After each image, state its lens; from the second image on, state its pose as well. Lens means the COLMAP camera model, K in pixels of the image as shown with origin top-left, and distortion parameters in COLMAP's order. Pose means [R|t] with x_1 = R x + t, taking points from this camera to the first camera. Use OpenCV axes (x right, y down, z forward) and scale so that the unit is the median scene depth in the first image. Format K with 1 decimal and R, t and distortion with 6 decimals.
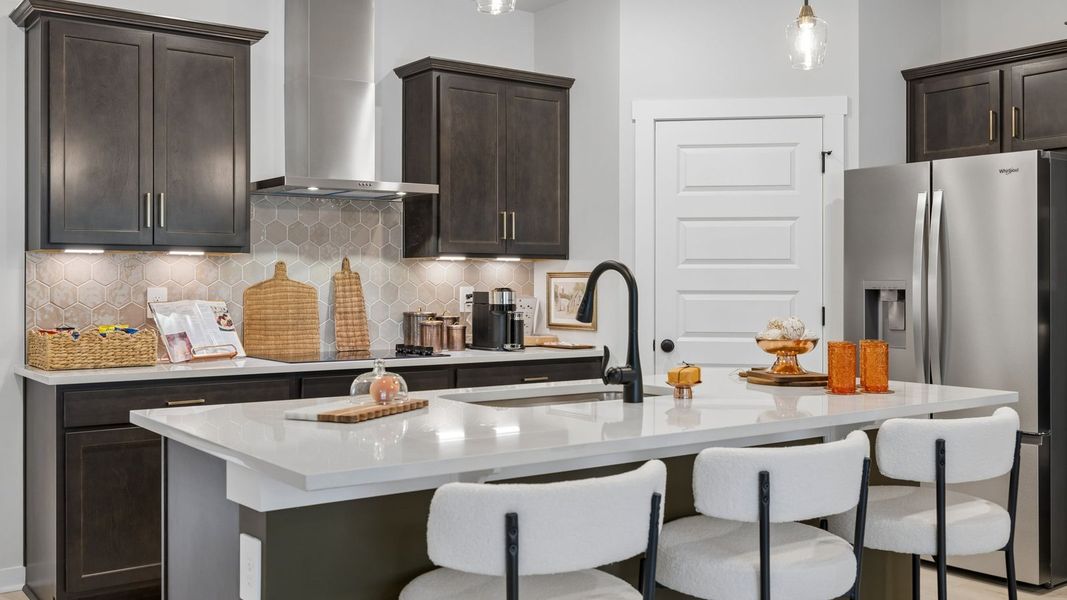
lens RADIAL K [[1023.9, 0, 537.4], [0, 1023.9, 293.8], [0, 0, 1]] dist [0.004583, 0.000000]
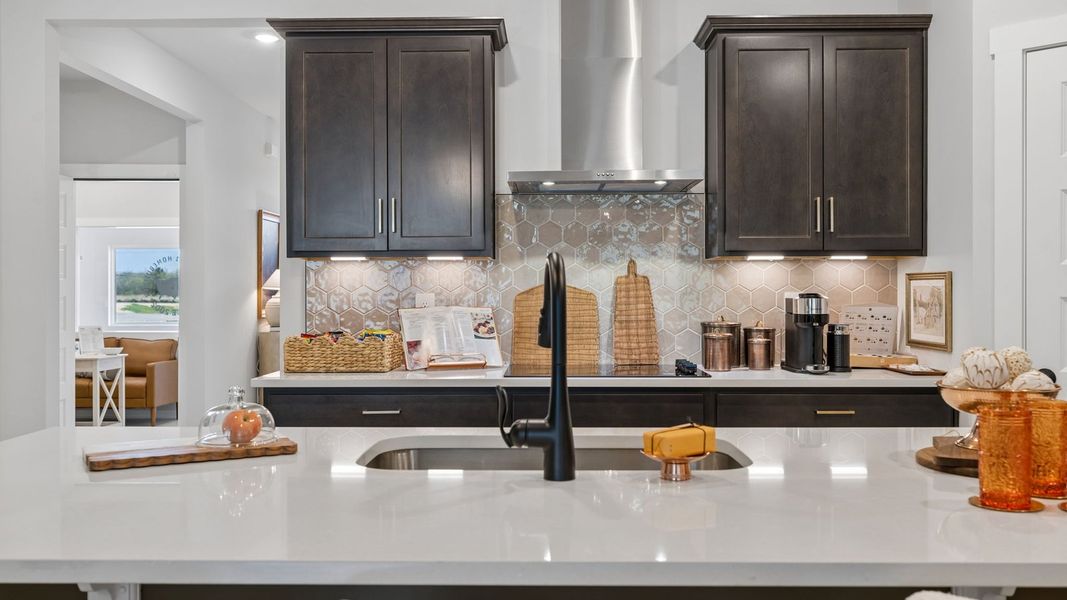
lens RADIAL K [[931.9, 0, 540.5], [0, 931.9, 296.7], [0, 0, 1]] dist [-0.001469, 0.018895]
pose [[0.796292, 0.001401, -0.604911, 0.241370], [-0.002672, 0.999996, -0.001201, -0.001942], [0.604907, 0.002573, 0.796292, 0.308262]]
